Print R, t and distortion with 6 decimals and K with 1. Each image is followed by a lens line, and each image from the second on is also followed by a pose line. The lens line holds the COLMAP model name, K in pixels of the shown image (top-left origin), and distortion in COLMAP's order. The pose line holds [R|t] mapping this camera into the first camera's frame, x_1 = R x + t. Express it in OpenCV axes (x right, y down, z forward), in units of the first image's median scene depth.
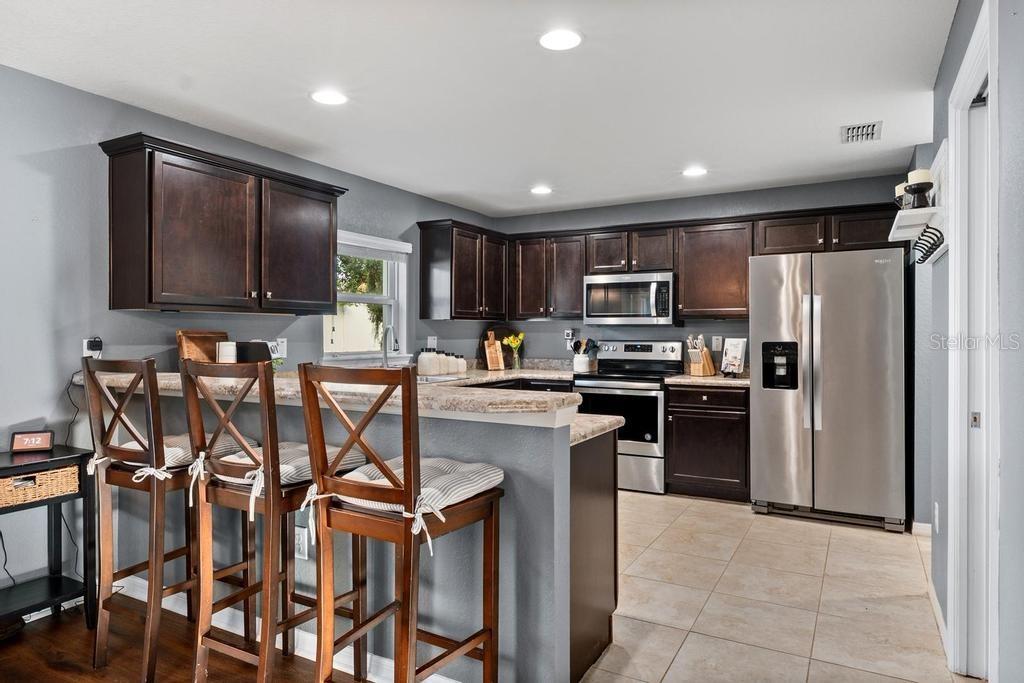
lens RADIAL K [[625.8, 0, 512.9], [0, 625.8, 329.5], [0, 0, 1]] dist [-0.000859, 0.001144]
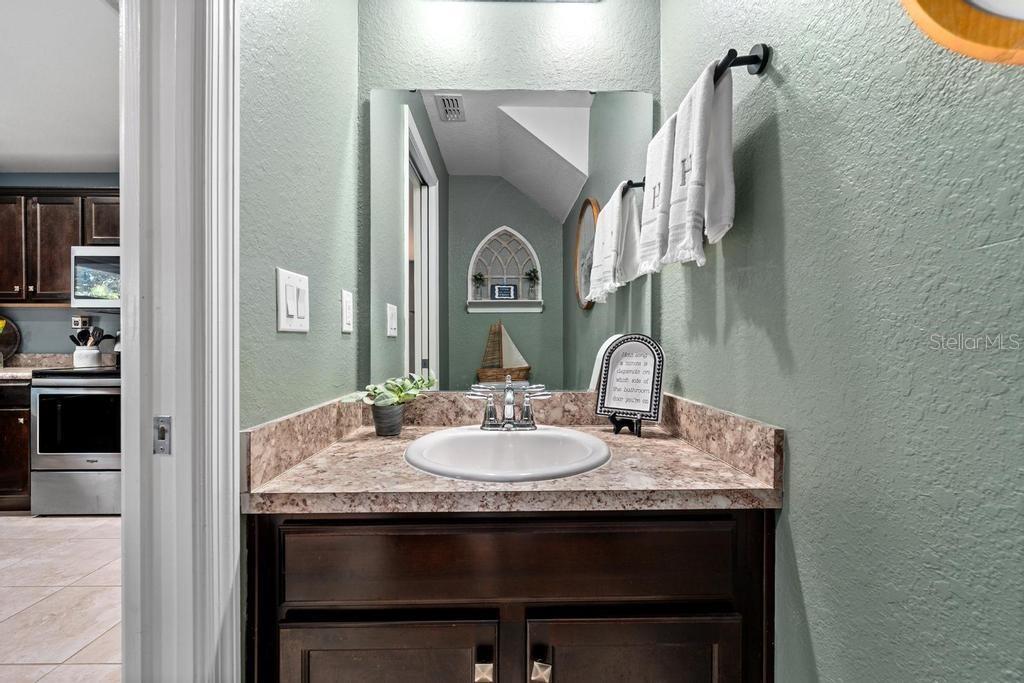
lens RADIAL K [[411.6, 0, 508.7], [0, 411.6, 344.4], [0, 0, 1]] dist [-0.000410, -0.000071]
pose [[0.867314, -0.001520, 0.497758, 0.354226], [-0.001283, 0.999985, 0.005288, 0.037411], [-0.497759, -0.005225, 0.867300, 0.292286]]
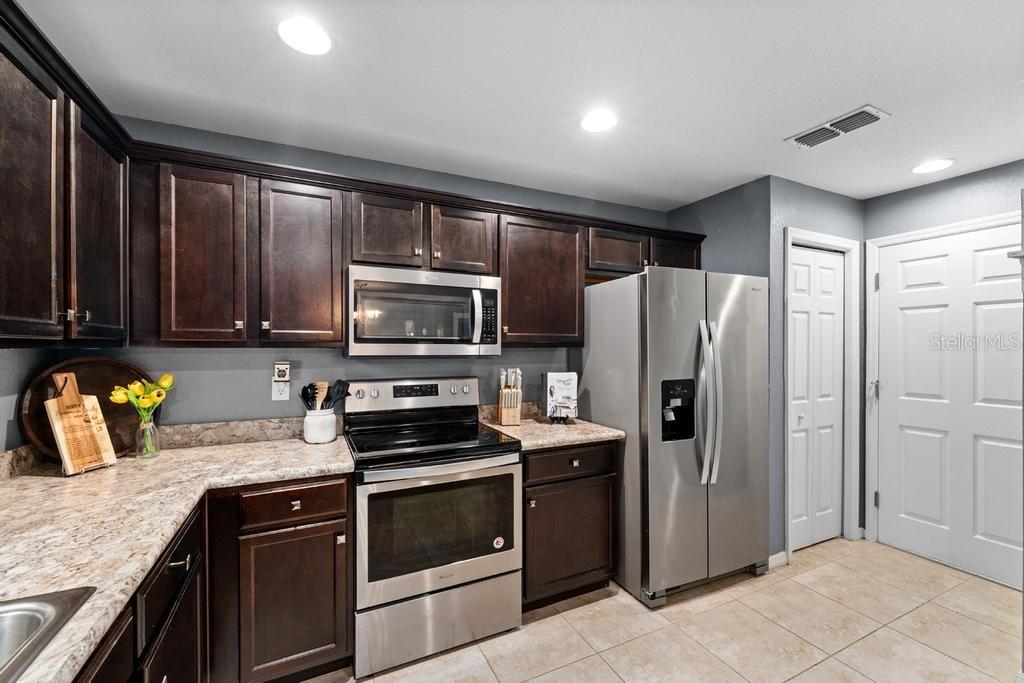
lens RADIAL K [[418.4, 0, 505.2], [0, 418.4, 347.2], [0, 0, 1]] dist [-0.000387, -0.000005]
pose [[0.582085, -0.001997, 0.813126, -0.104357], [-0.003794, 0.999979, 0.005172, -0.018912], [-0.813119, -0.006095, 0.582065, 0.729715]]
